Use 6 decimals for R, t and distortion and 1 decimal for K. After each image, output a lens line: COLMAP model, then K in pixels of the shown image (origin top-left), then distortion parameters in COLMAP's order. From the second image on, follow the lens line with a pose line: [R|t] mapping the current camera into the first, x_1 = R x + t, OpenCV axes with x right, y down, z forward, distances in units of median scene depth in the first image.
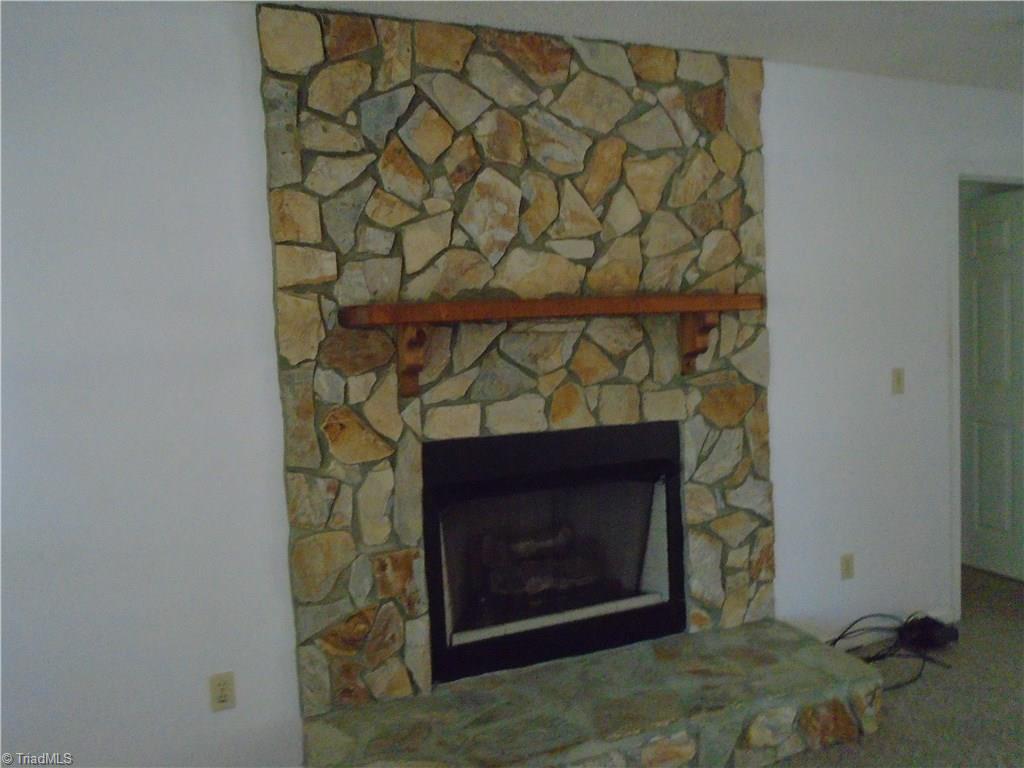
lens RADIAL K [[775.7, 0, 514.9], [0, 775.7, 382.8], [0, 0, 1]] dist [-0.036512, 0.026067]
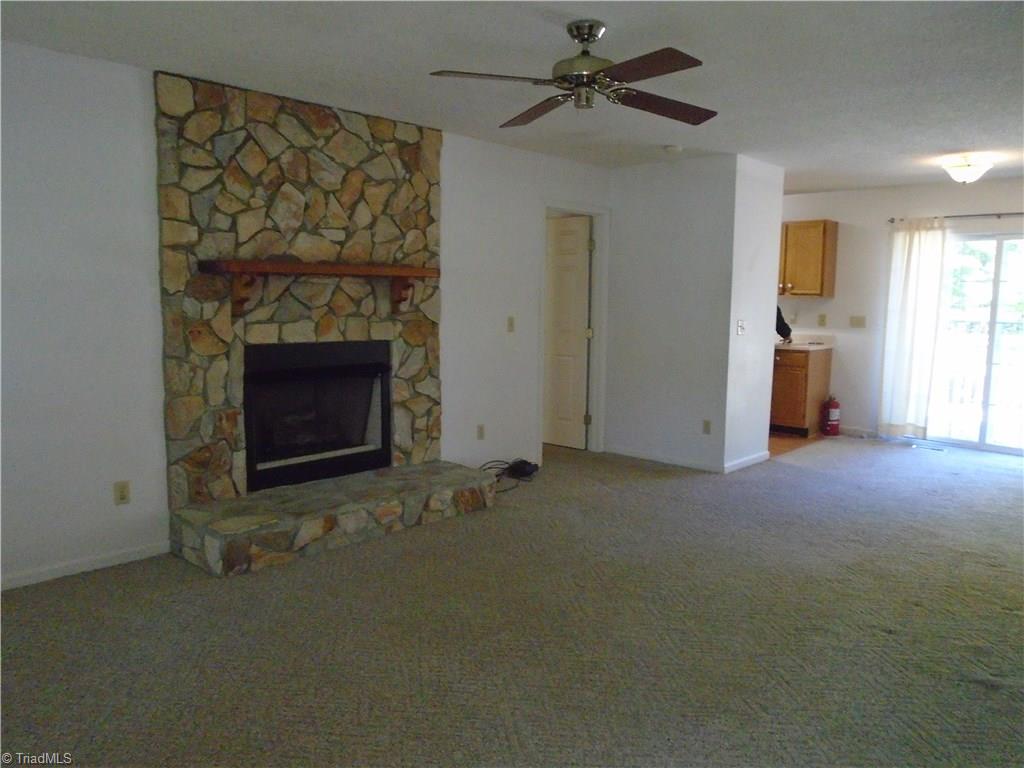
lens RADIAL K [[775.7, 0, 508.5], [0, 775.7, 380.8], [0, 0, 1]] dist [-0.036512, 0.026067]
pose [[0.908889, 0.009049, 0.416940, -0.292908], [-0.025787, 0.999071, 0.034528, 0.081472], [-0.416240, -0.042134, 0.908278, -0.740280]]
